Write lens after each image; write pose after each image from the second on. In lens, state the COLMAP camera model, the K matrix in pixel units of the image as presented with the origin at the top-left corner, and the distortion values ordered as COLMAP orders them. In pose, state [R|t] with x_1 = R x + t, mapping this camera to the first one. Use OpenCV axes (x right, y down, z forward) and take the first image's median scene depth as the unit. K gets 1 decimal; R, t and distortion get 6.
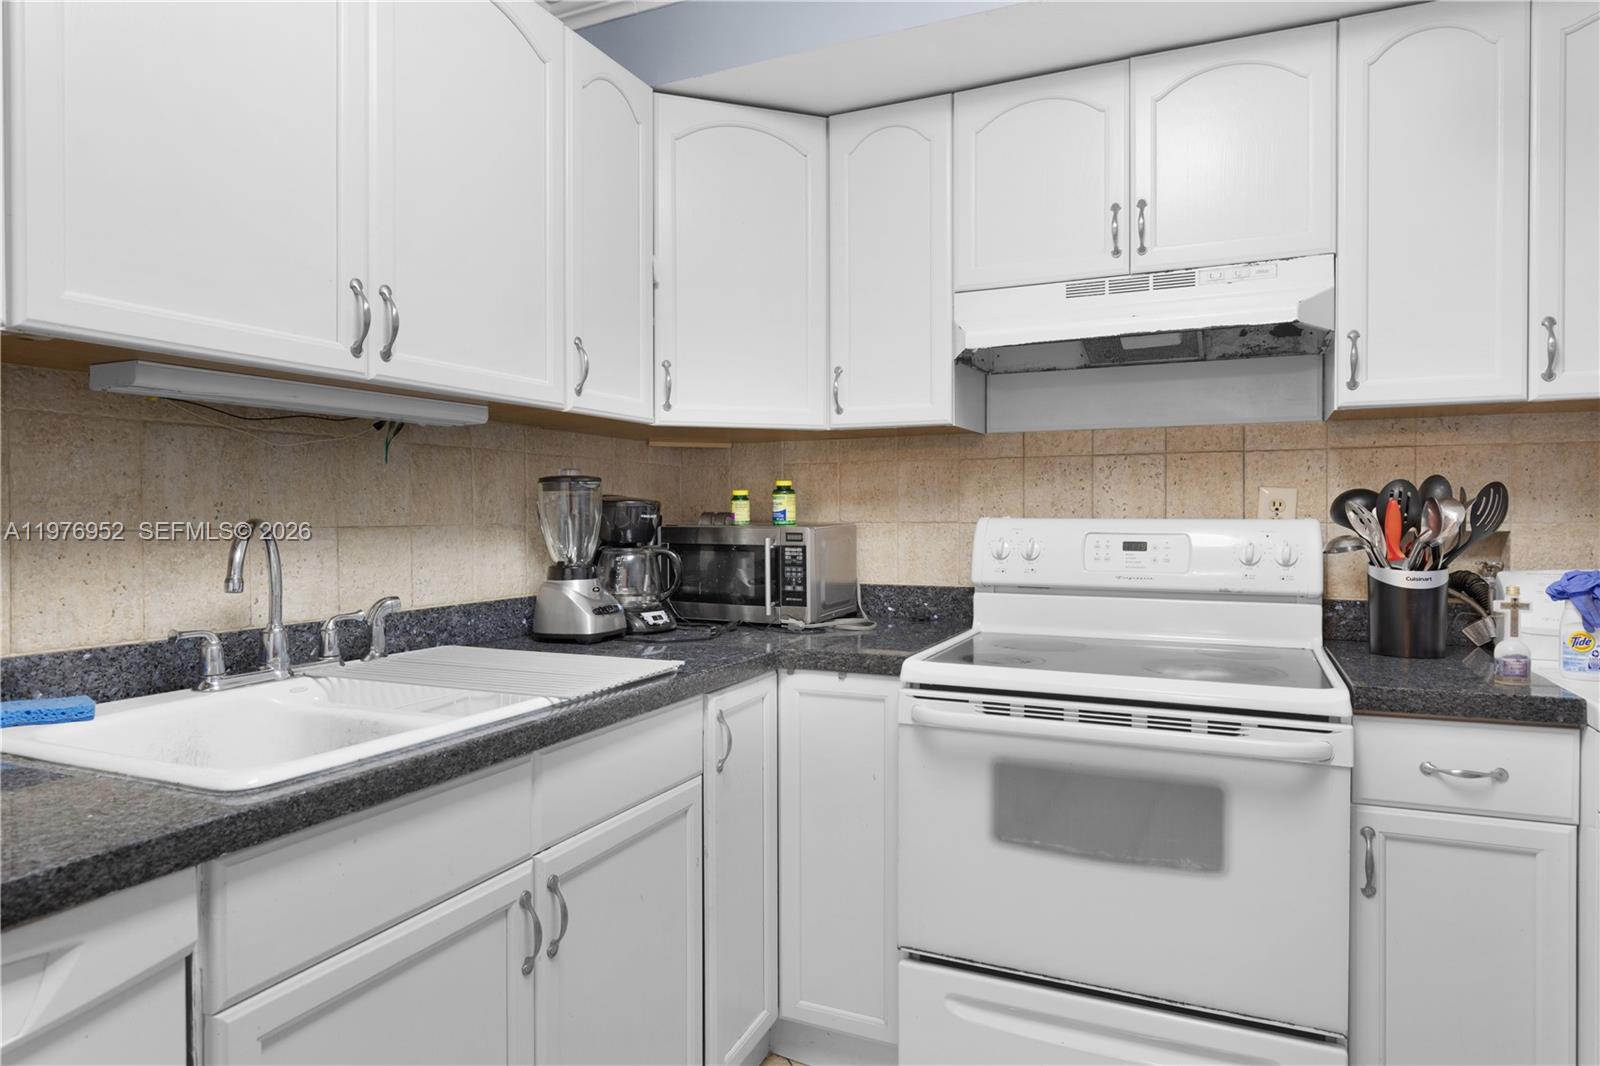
lens RADIAL K [[906.3, 0, 795.7], [0, 906.3, 527.2], [0, 0, 1]] dist [-0.004986, -0.001048]
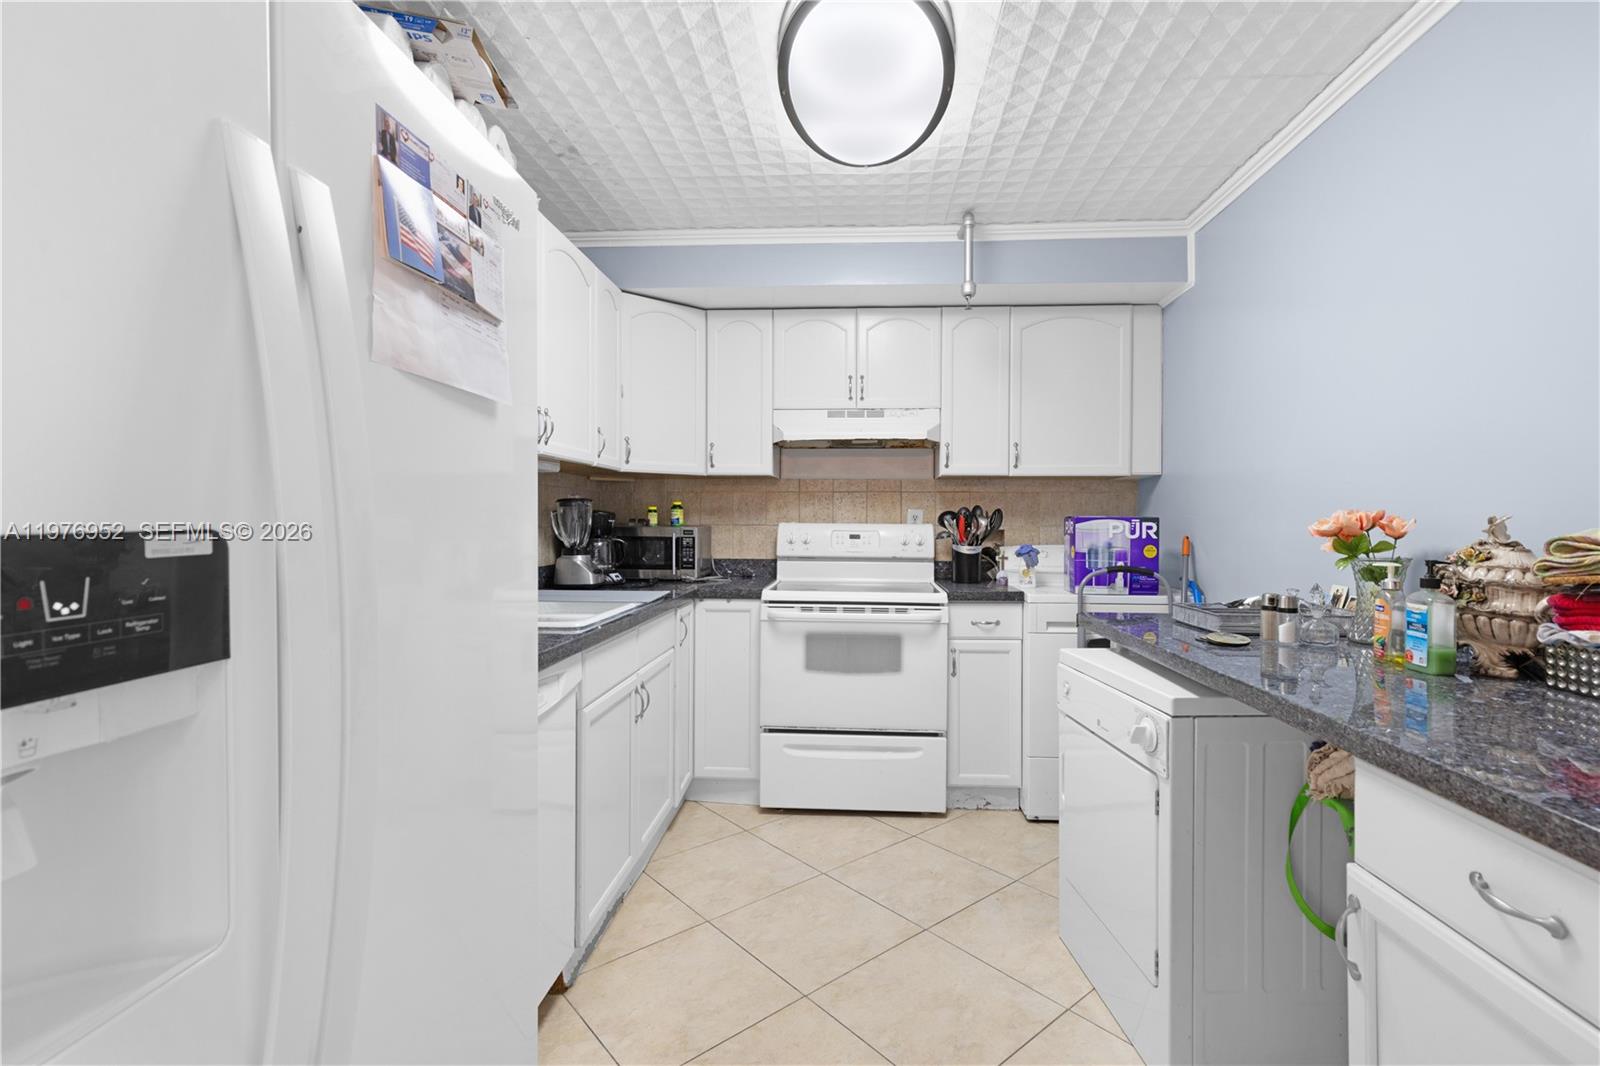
lens RADIAL K [[723.2, 0, 802.6], [0, 723.2, 527.7], [0, 0, 1]] dist [0.005210, 0.000294]
pose [[0.931753, 0.002857, 0.363080, -0.368793], [-0.001328, 0.999989, -0.004460, 0.008597], [-0.363089, 0.003673, 0.931747, -0.544898]]
